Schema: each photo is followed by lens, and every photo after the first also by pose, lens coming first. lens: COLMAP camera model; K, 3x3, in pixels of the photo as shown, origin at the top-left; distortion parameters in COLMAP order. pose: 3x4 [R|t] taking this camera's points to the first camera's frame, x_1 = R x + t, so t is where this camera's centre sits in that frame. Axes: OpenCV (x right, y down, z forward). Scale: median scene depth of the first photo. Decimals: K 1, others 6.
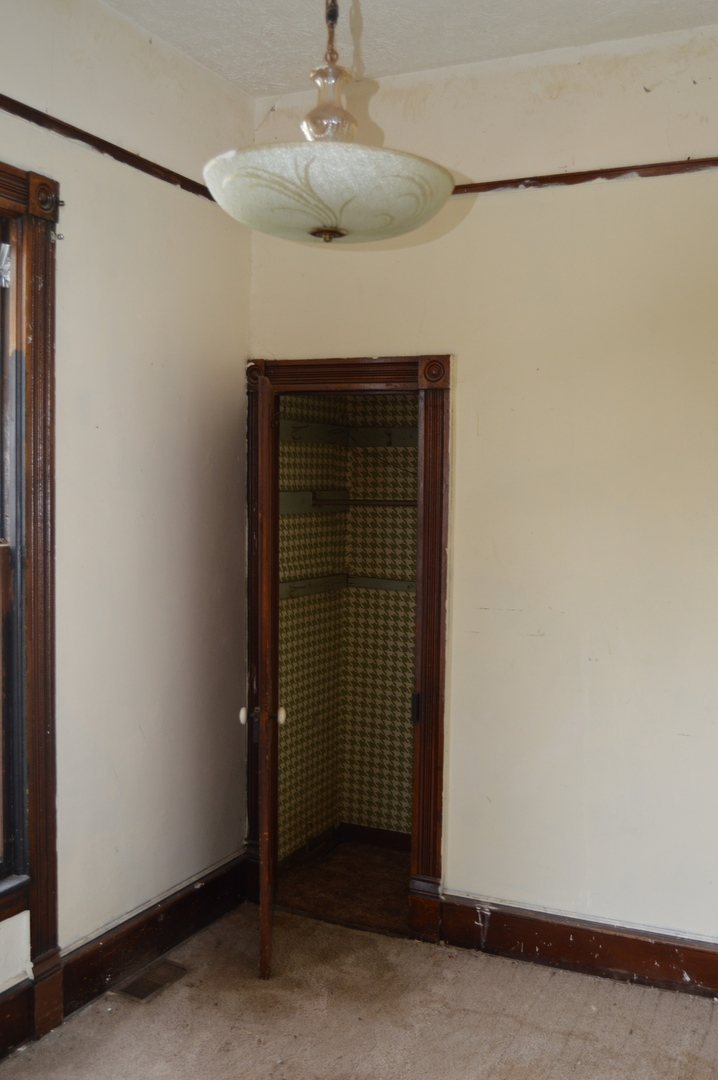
lens RADIAL K [[1055.6, 0, 359.0], [0, 1055.6, 540.0], [0, 0, 1]] dist [-0.070604, 0.021584]
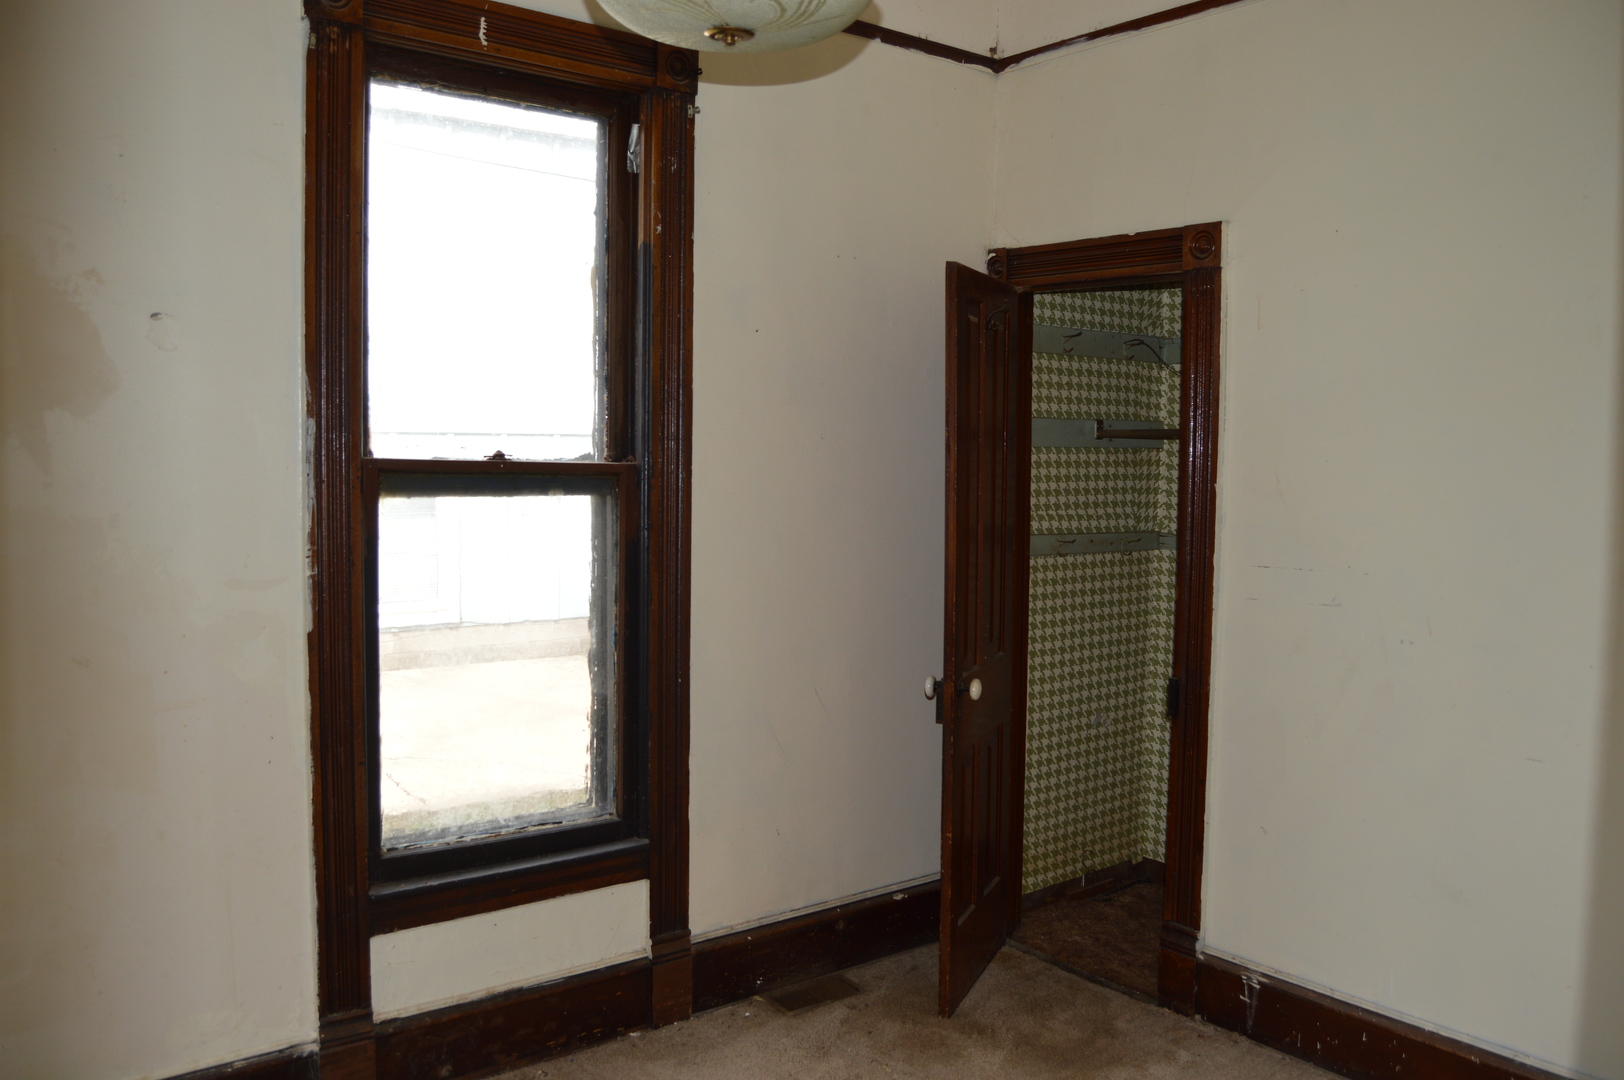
lens RADIAL K [[1319.2, 0, 812.0], [0, 1319.2, 540.0], [0, 0, 1]] dist [-0.086103, 0.038595]
pose [[0.896920, 0.025225, -0.441473, 0.236576], [-0.022893, 0.999682, 0.010610, 0.044101], [0.441600, 0.000590, 0.897212, 0.053956]]
